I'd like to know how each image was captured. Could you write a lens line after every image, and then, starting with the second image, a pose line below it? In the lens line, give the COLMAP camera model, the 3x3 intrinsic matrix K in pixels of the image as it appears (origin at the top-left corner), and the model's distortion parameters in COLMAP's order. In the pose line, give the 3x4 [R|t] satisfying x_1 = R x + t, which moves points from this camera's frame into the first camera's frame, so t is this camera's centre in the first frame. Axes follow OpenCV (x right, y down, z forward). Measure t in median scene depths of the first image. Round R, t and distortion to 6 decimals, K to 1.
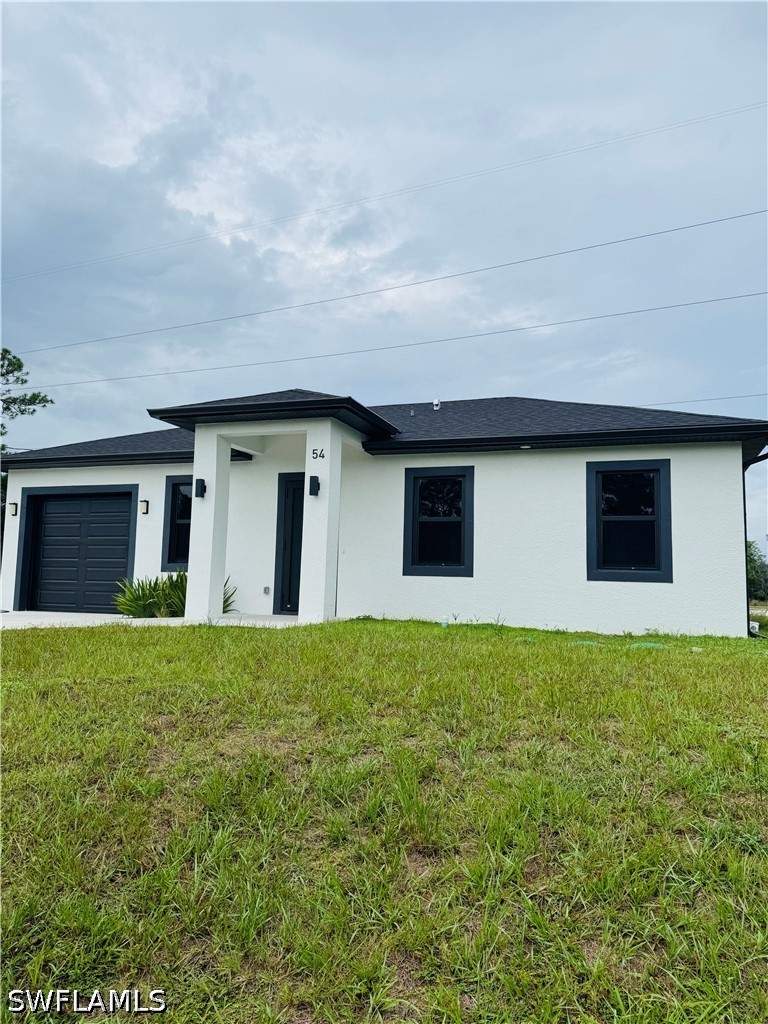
lens RADIAL K [[697.8, 0, 384.0], [0, 697.8, 512.0], [0, 0, 1]] dist [0.075972, -0.000009]
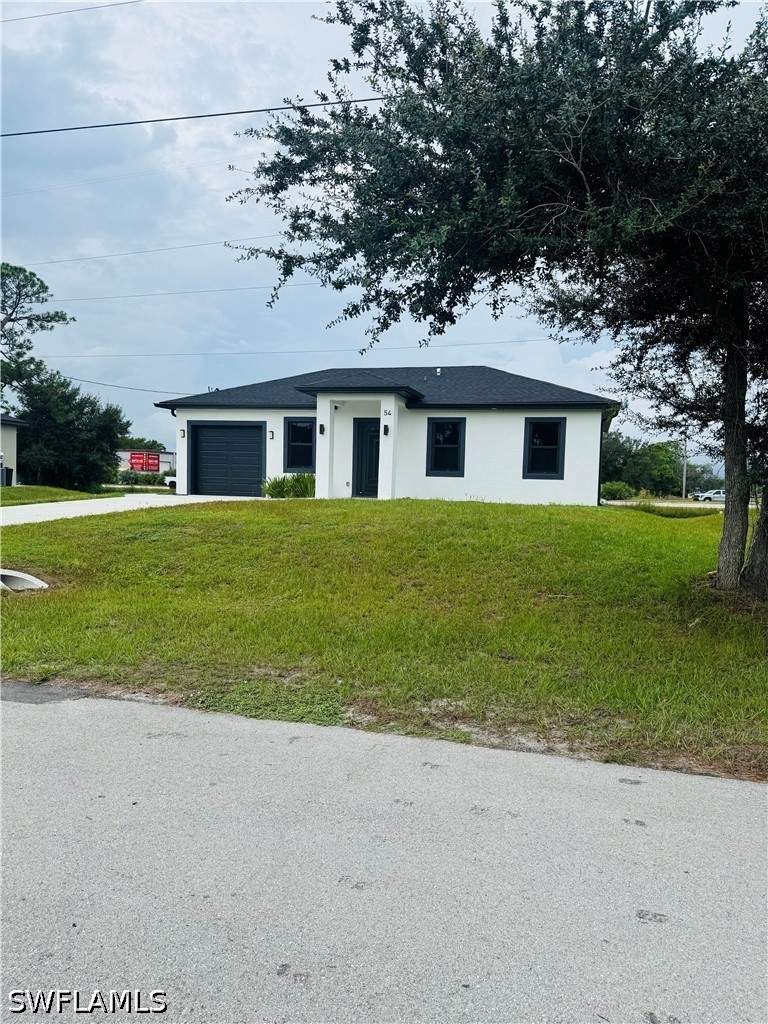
lens RADIAL K [[707.4, 0, 384.0], [0, 707.4, 512.0], [0, 0, 1]] dist [0.136753, 0.000045]
pose [[0.994608, -0.000918, 0.103699, -0.278518], [-0.014214, 0.989317, 0.145087, -0.086372], [-0.102724, -0.145779, 0.983970, -0.857117]]
